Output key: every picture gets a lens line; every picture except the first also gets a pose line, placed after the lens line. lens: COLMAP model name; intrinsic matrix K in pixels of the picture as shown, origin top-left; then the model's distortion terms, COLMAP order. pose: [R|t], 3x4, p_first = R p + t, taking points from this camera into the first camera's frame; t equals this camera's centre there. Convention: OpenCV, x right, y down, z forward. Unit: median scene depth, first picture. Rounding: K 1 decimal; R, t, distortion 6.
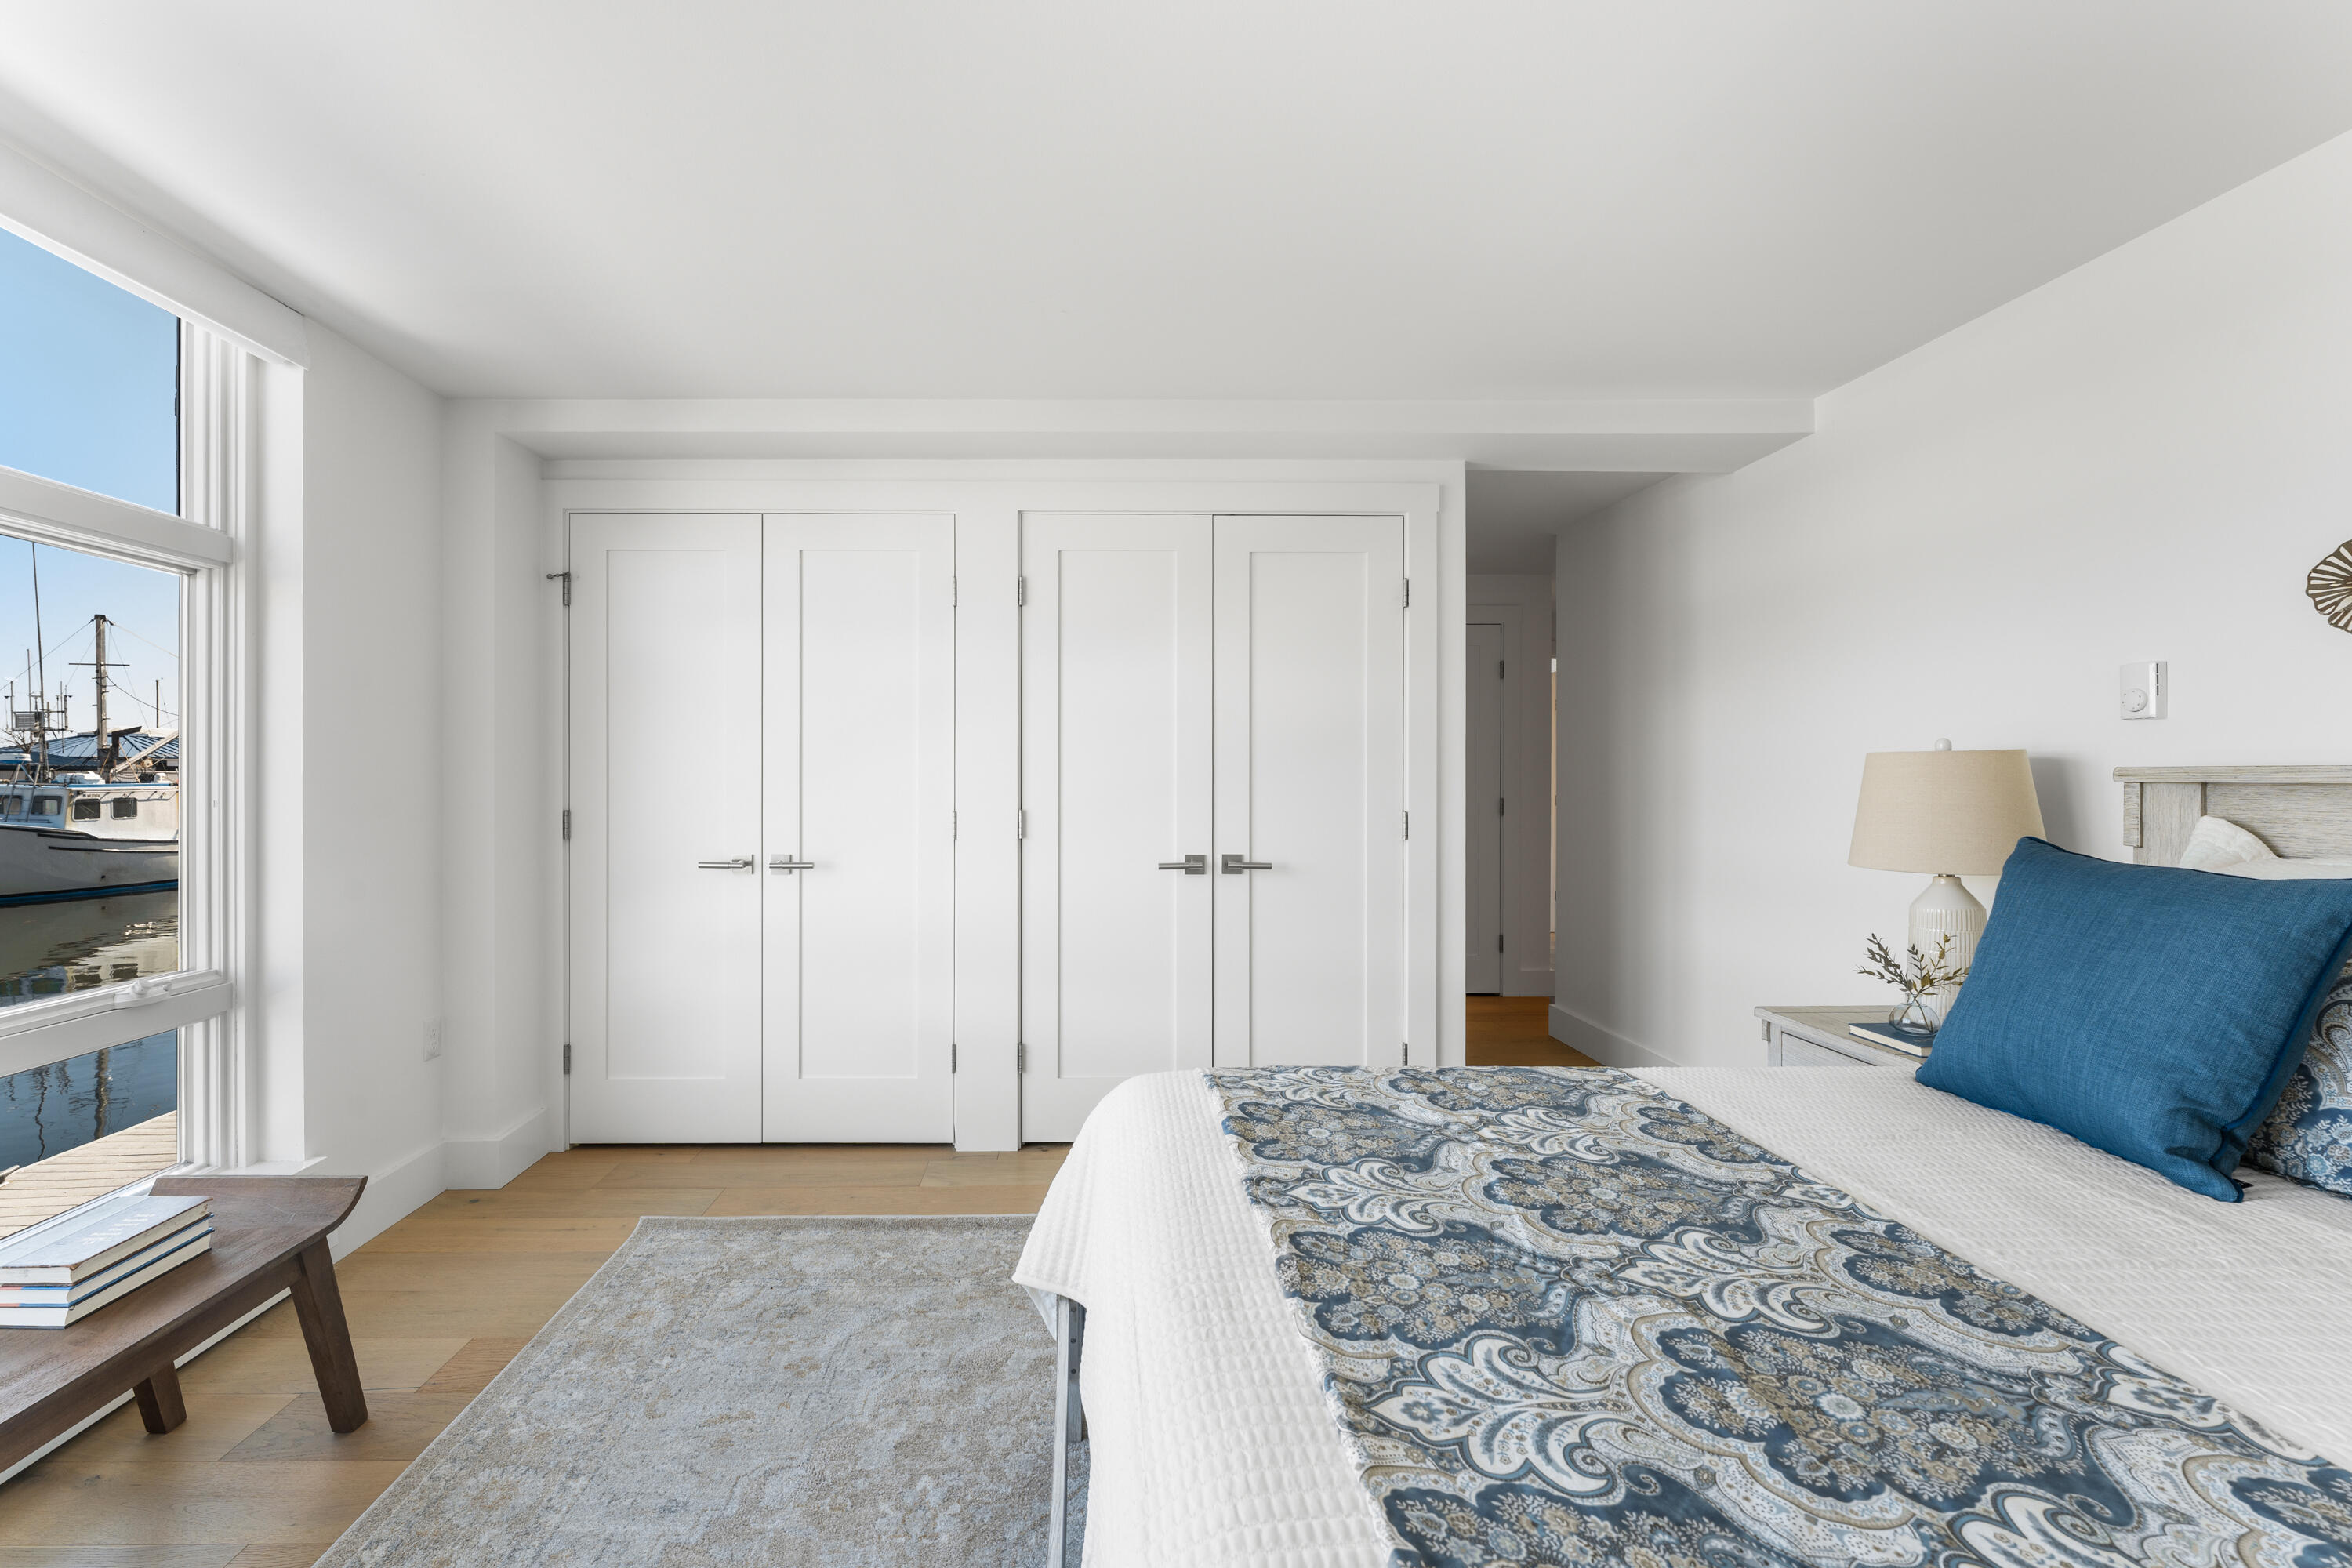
lens RADIAL K [[986.6, 0, 1087.2], [0, 986.6, 778.5], [0, 0, 1]] dist [-0.005490, -0.000242]
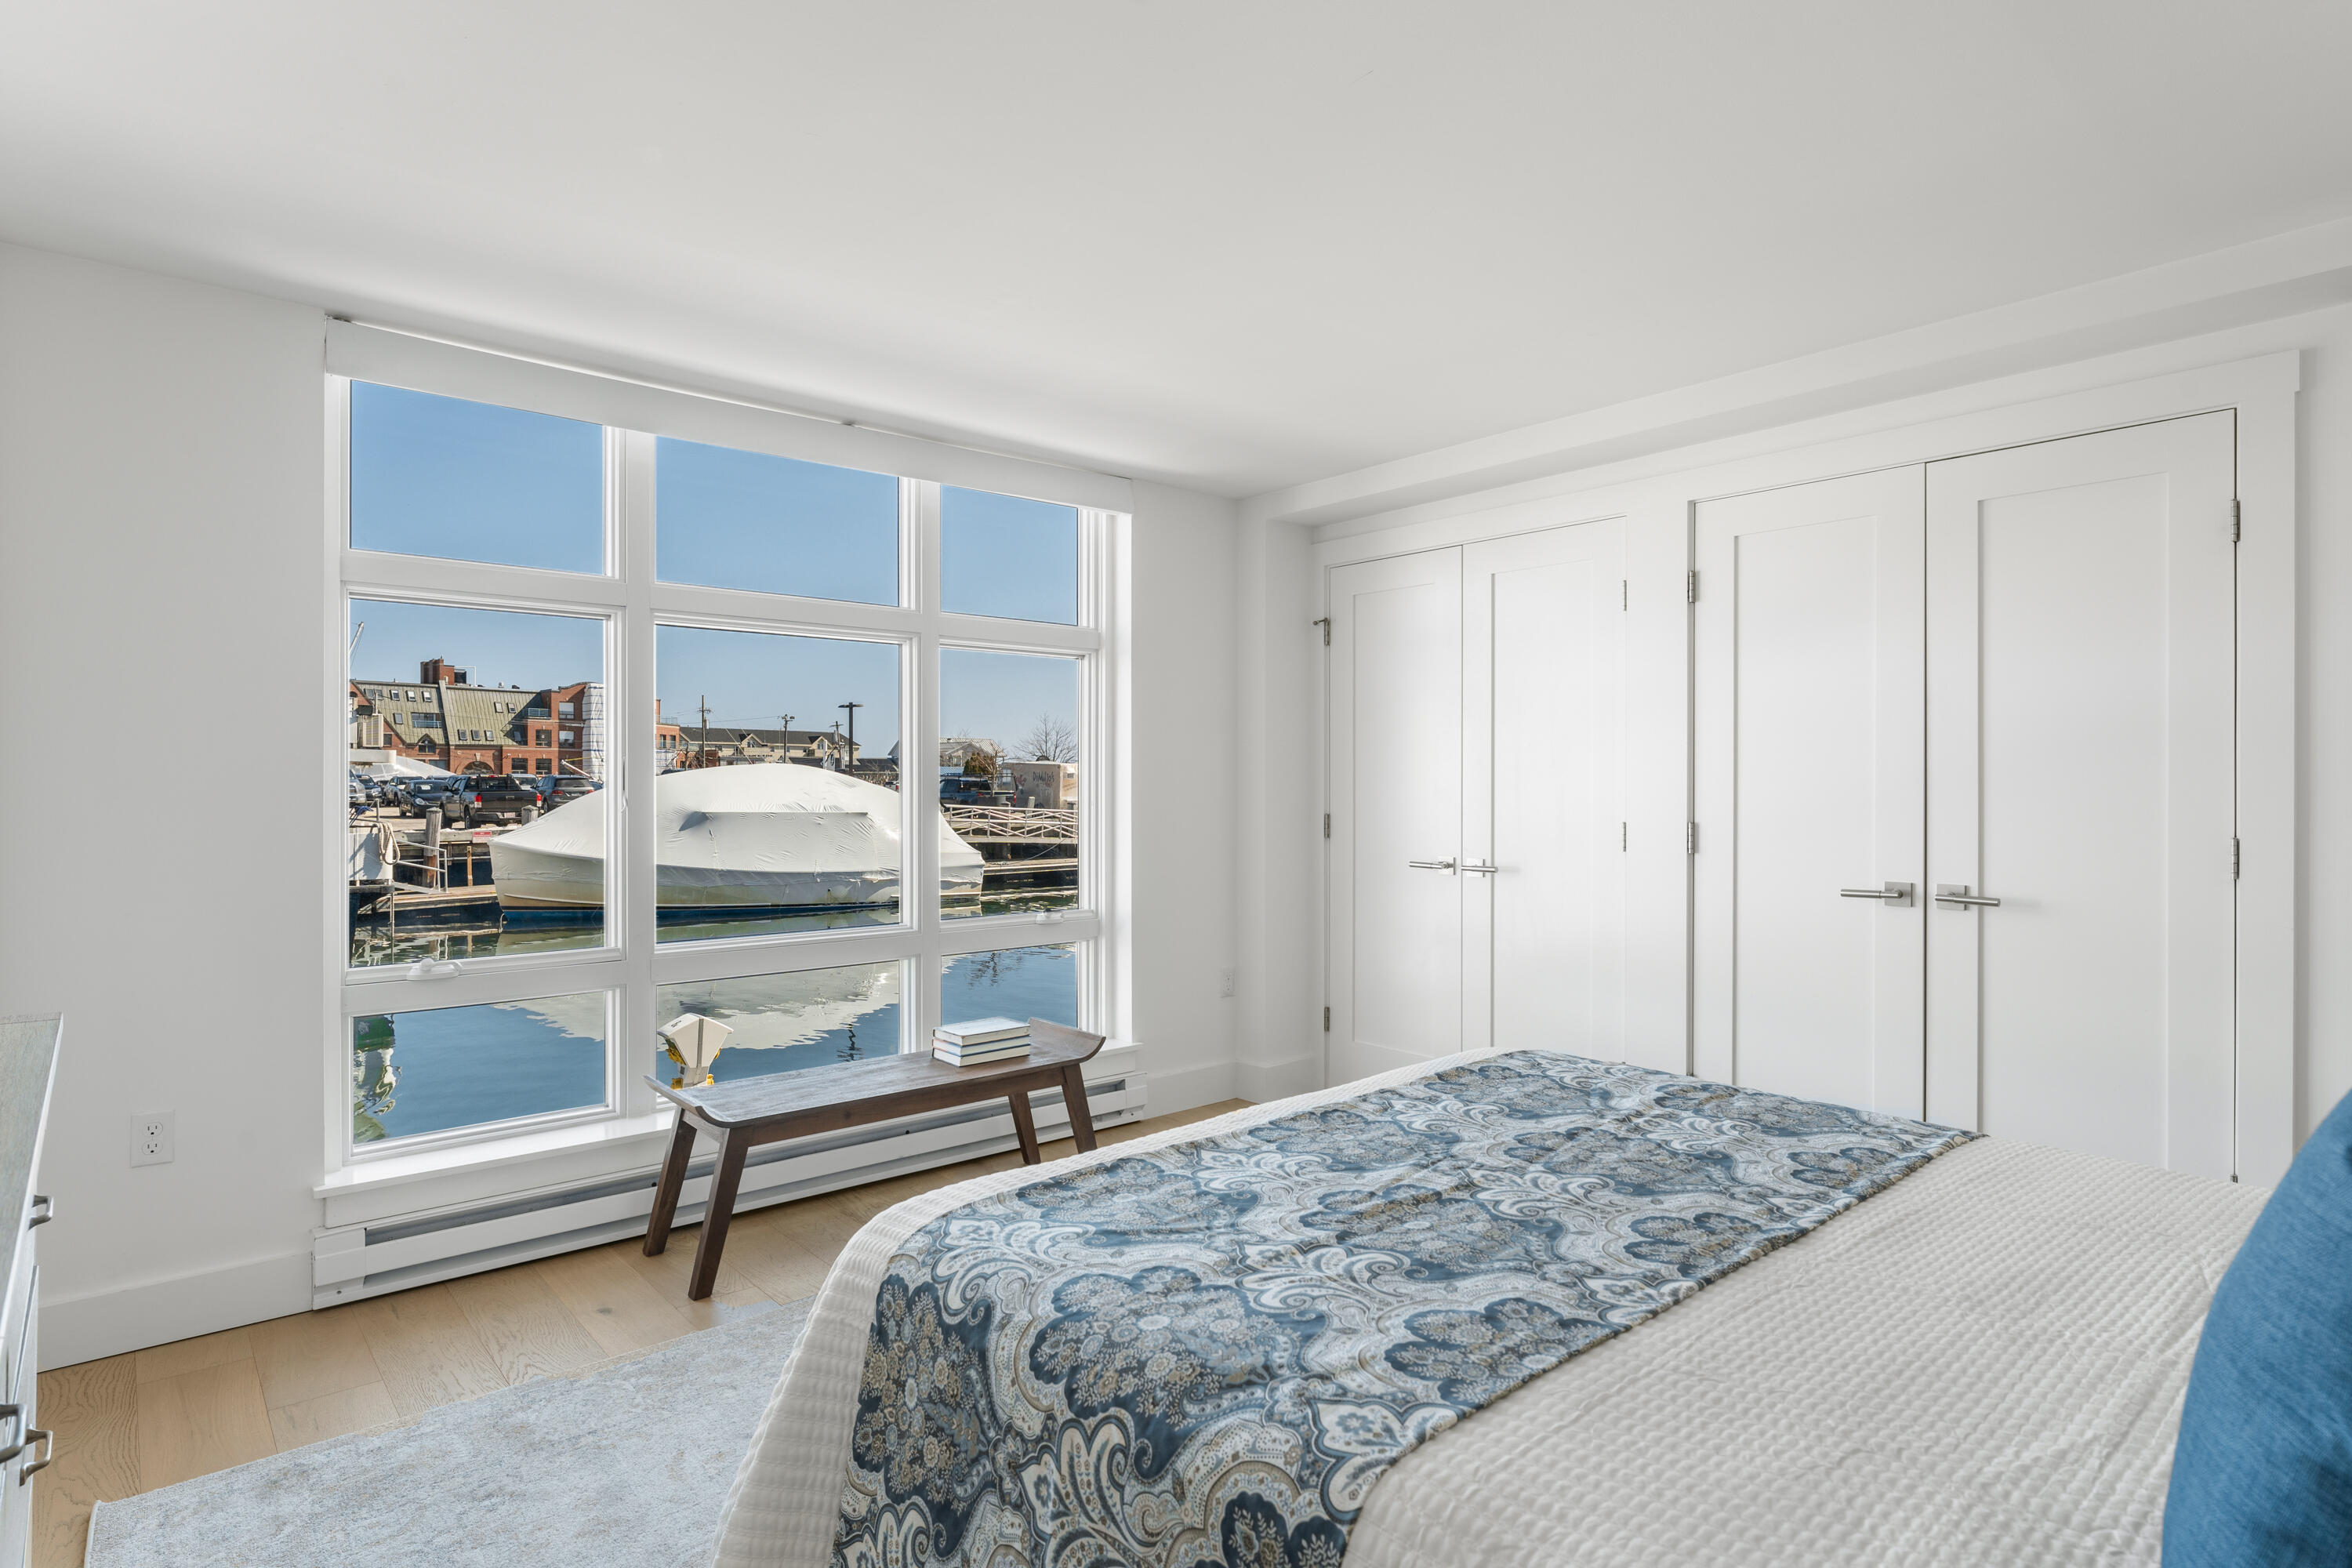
lens RADIAL K [[1224.5, 0, 1176.0], [0, 1224.5, 784.0], [0, 0, 1]] dist [-0.003818, -0.000775]
pose [[0.646469, -0.000535, -0.762940, 1.117142], [-0.000009, 1.000000, -0.000709, -0.007737], [0.762940, 0.000465, 0.646469, -0.260696]]
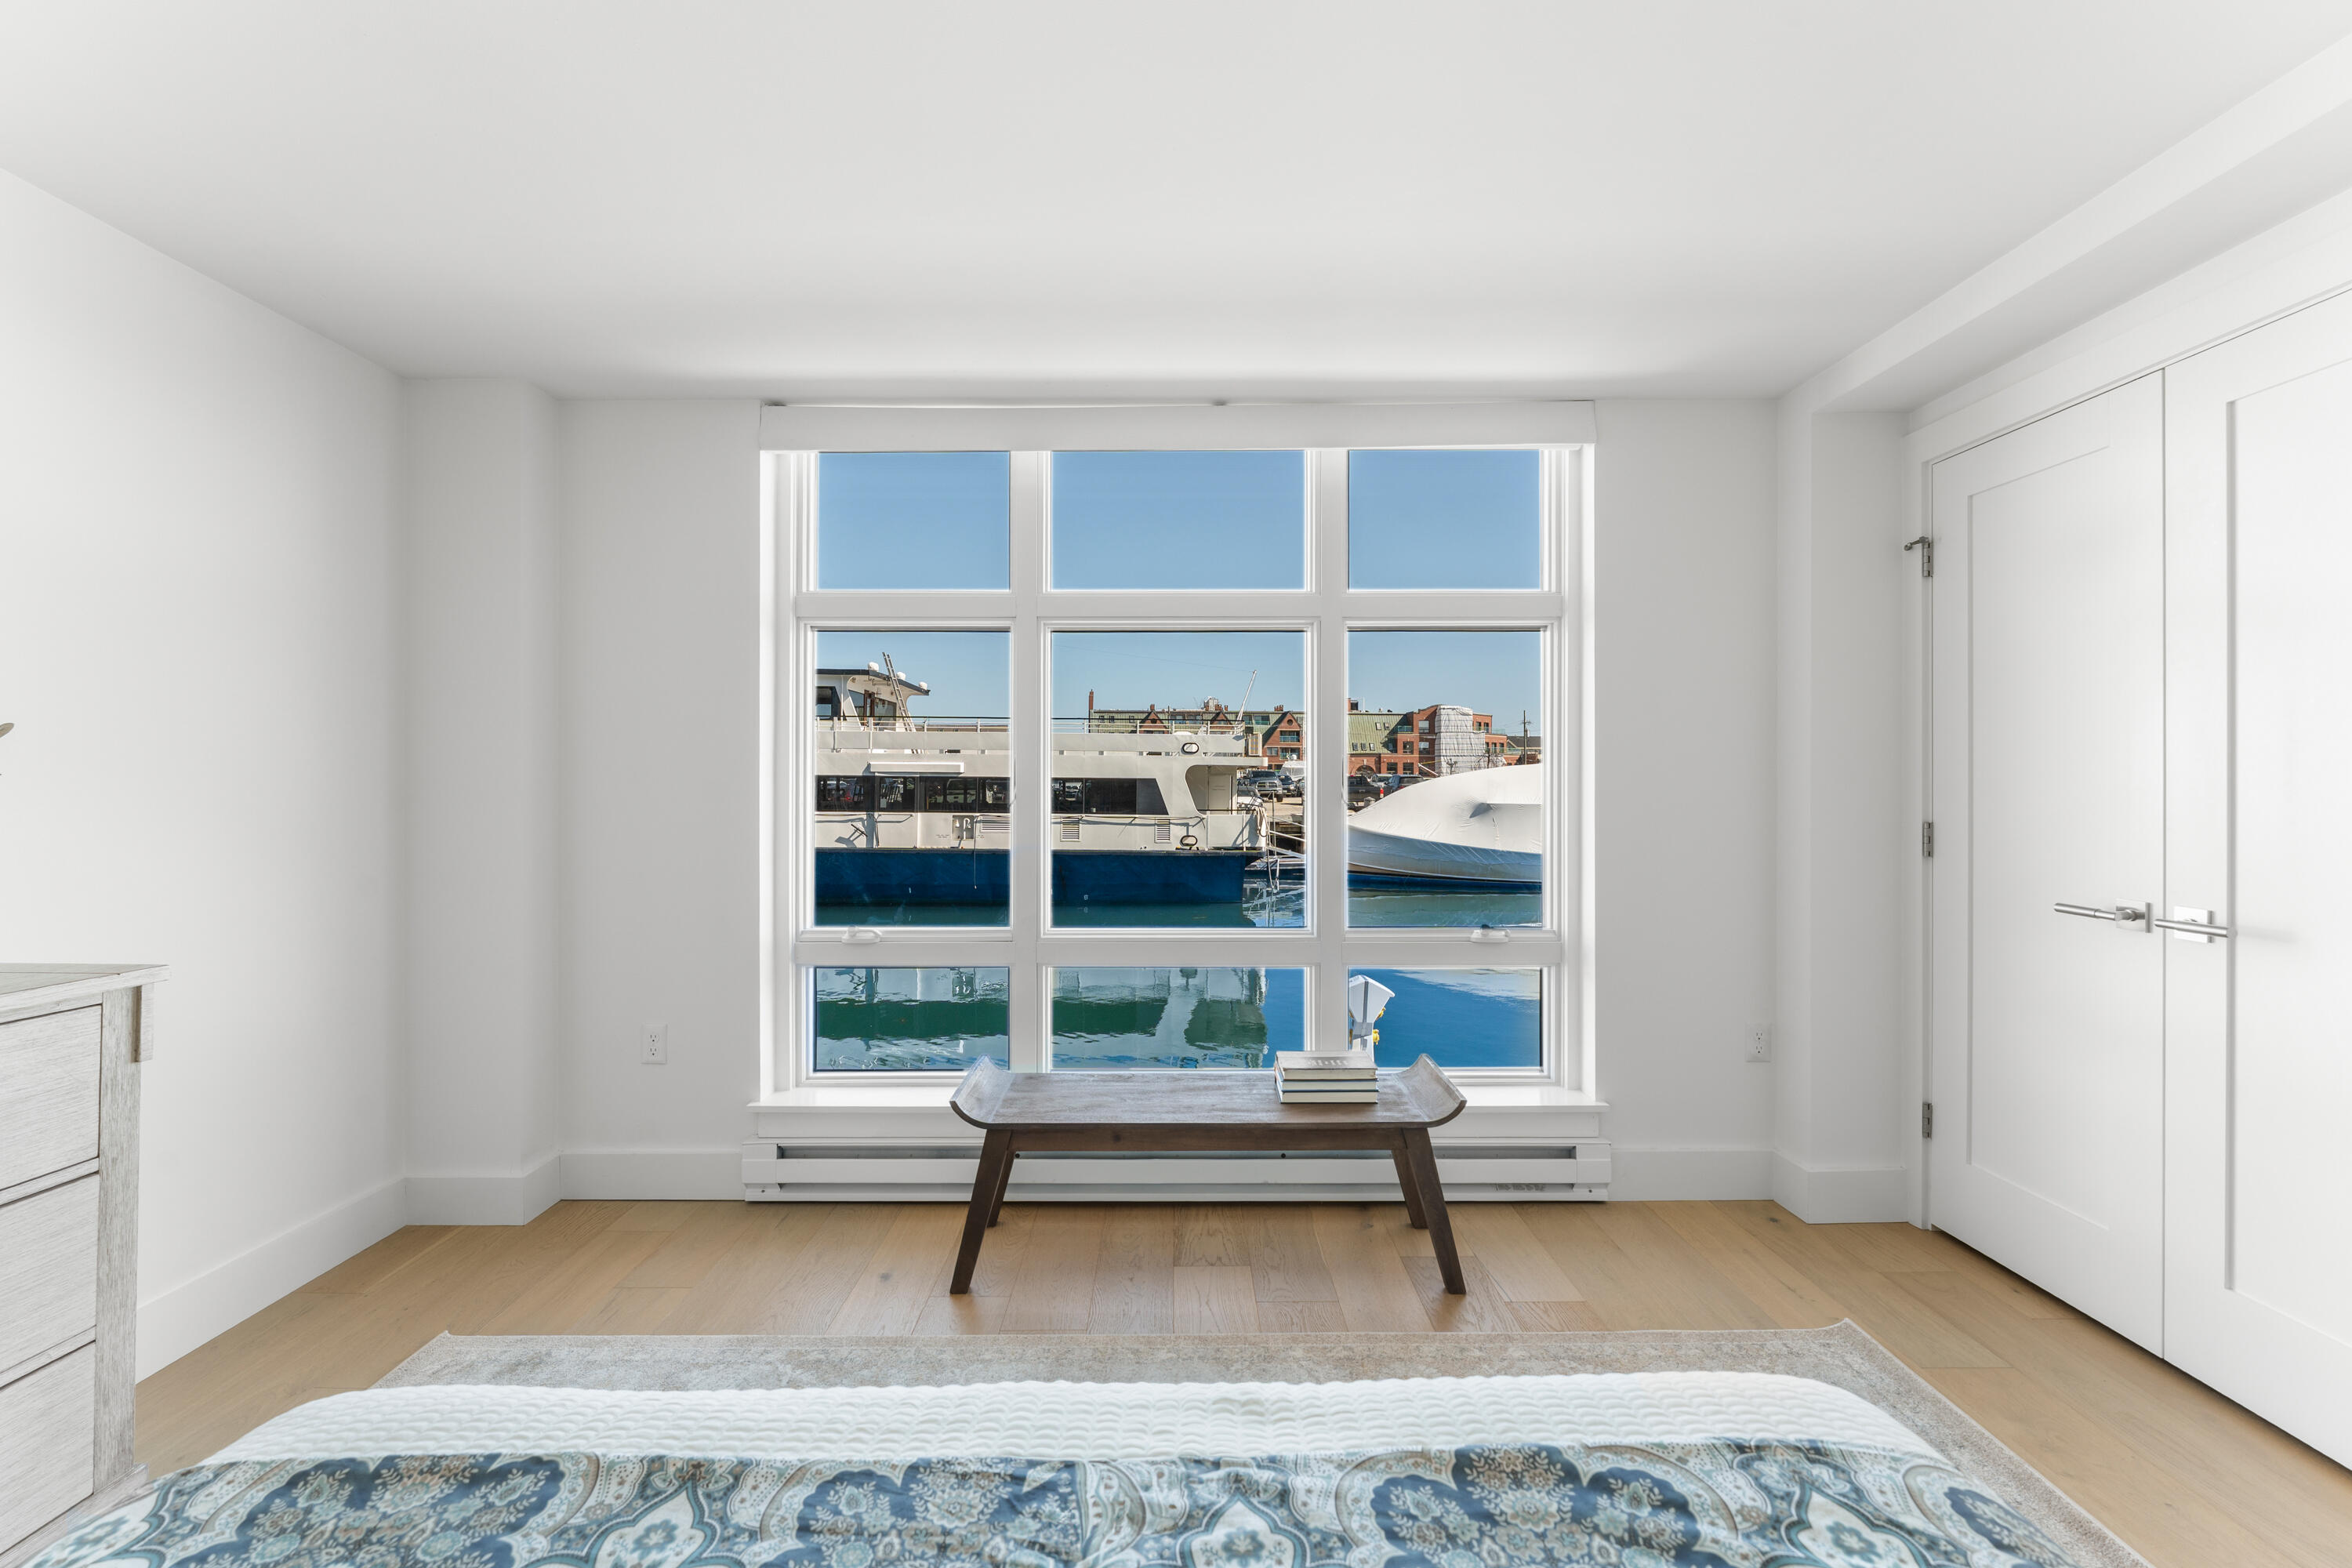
lens RADIAL K [[982.2, 0, 1189.6], [0, 982.2, 780.1], [0, 0, 1]] dist [-0.003450, -0.000909]
pose [[-0.006123, -0.001731, -0.999980, 0.679899], [-0.001261, 0.999998, -0.001724, -0.002635], [0.999980, 0.001250, -0.006125, 0.845634]]
